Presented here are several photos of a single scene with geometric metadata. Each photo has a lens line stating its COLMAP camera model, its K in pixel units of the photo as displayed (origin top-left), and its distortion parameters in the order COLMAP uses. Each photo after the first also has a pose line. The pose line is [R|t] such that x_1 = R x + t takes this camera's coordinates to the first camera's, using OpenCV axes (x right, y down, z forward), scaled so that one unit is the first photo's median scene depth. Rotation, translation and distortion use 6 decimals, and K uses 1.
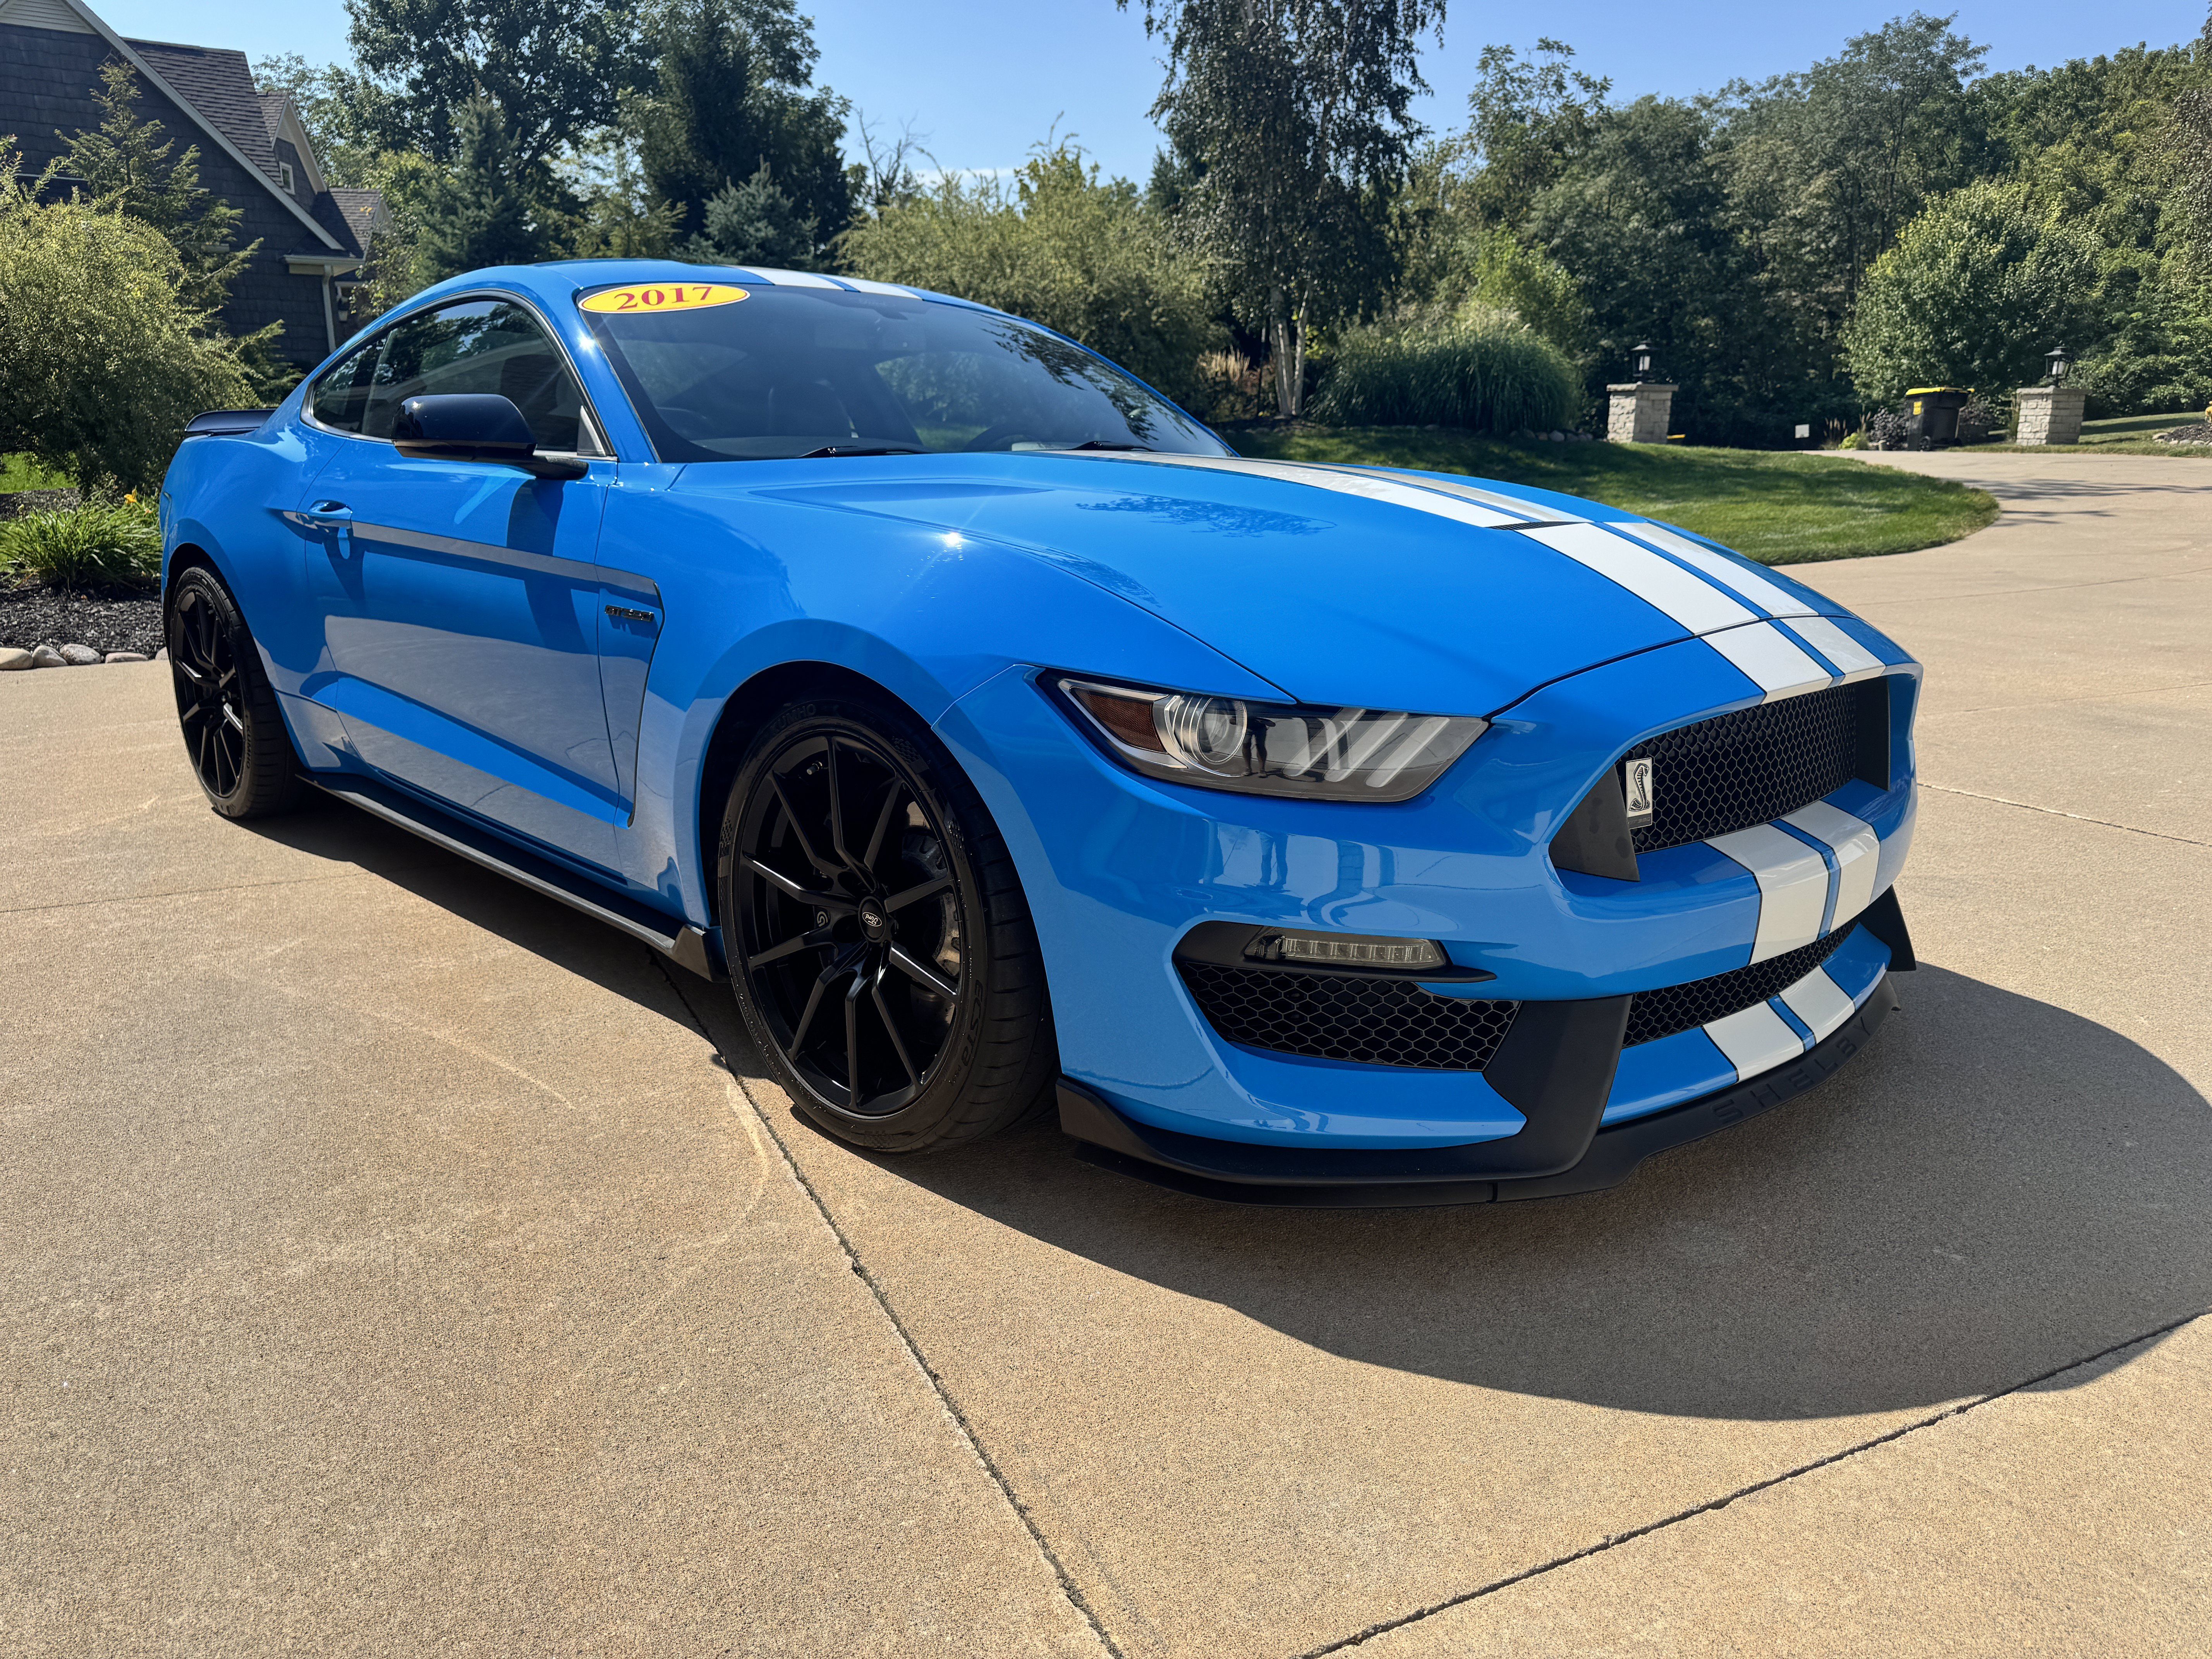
lens RADIAL K [[1569.1, 0, 1105.0], [0, 1569.1, 826.5], [0, 0, 1]] dist [0.018661, -0.024483]
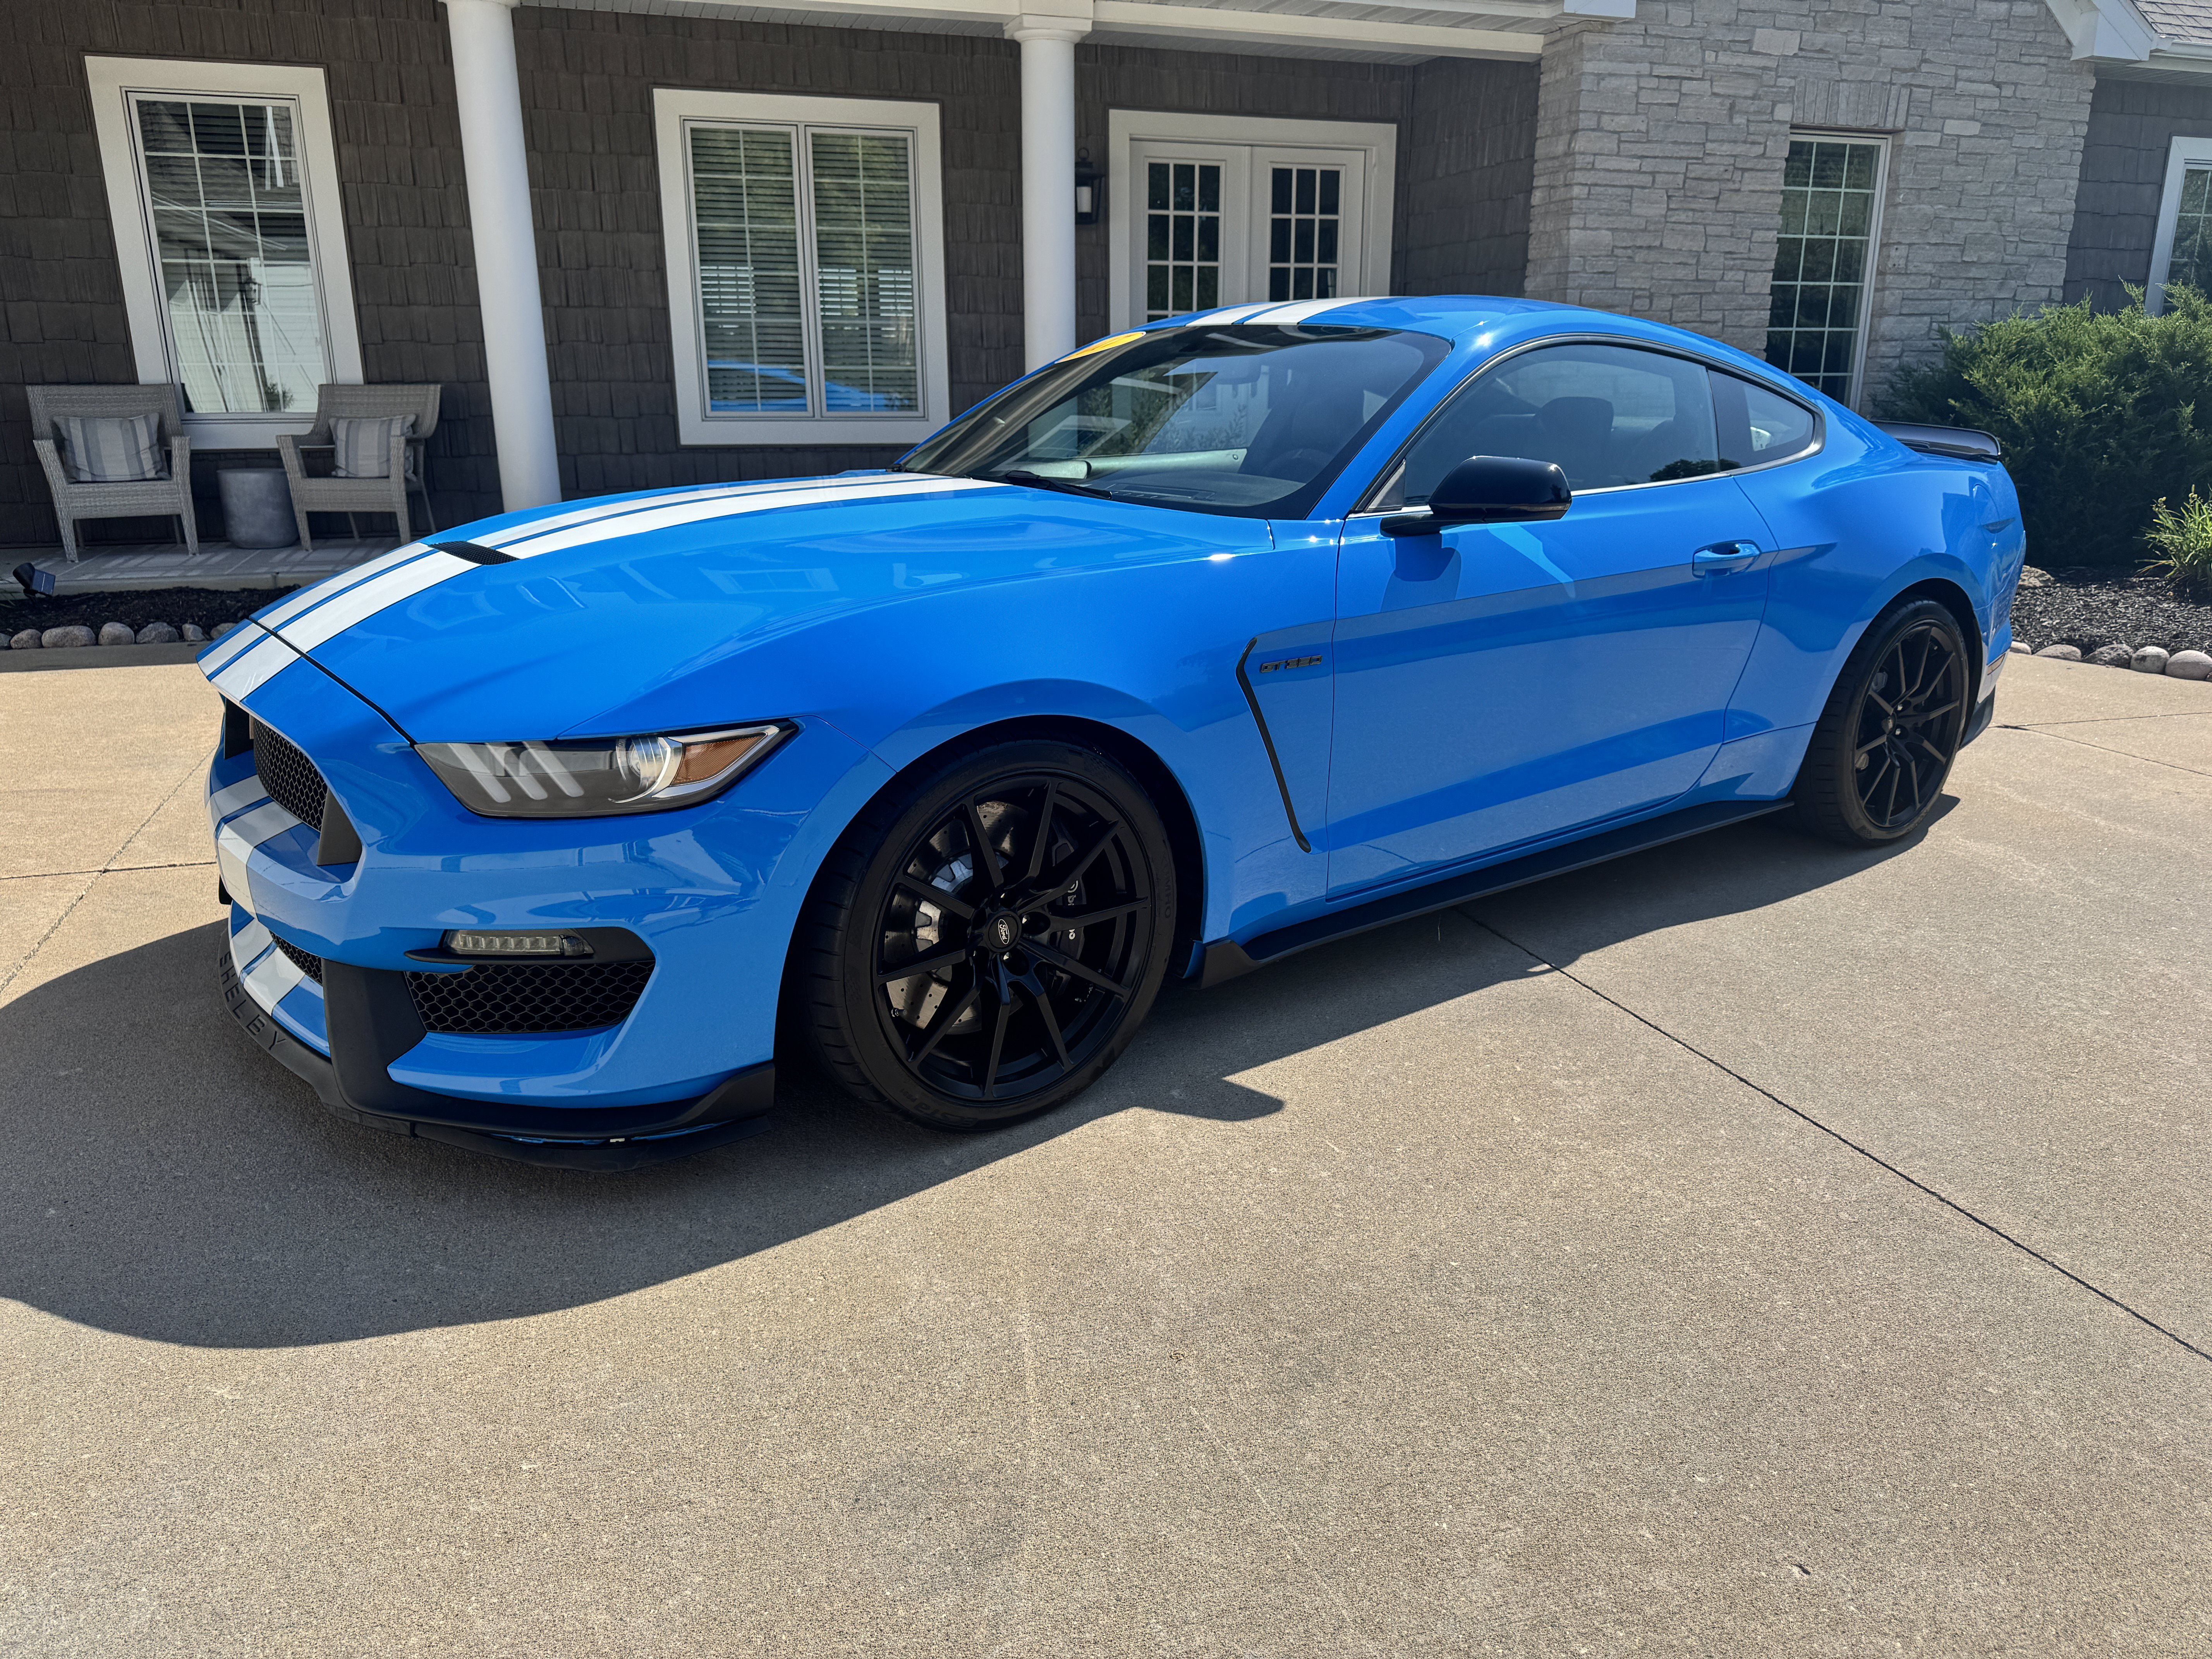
lens RADIAL K [[1569.1, 0, 1114.2], [0, 1569.1, 807.3], [0, 0, 1]] dist [0.018661, -0.024483]
pose [[-0.118399, 0.253579, -0.960041, 0.162159], [-0.246940, 0.928948, 0.275820, -0.052691], [0.961771, 0.269729, -0.047367, 0.180700]]
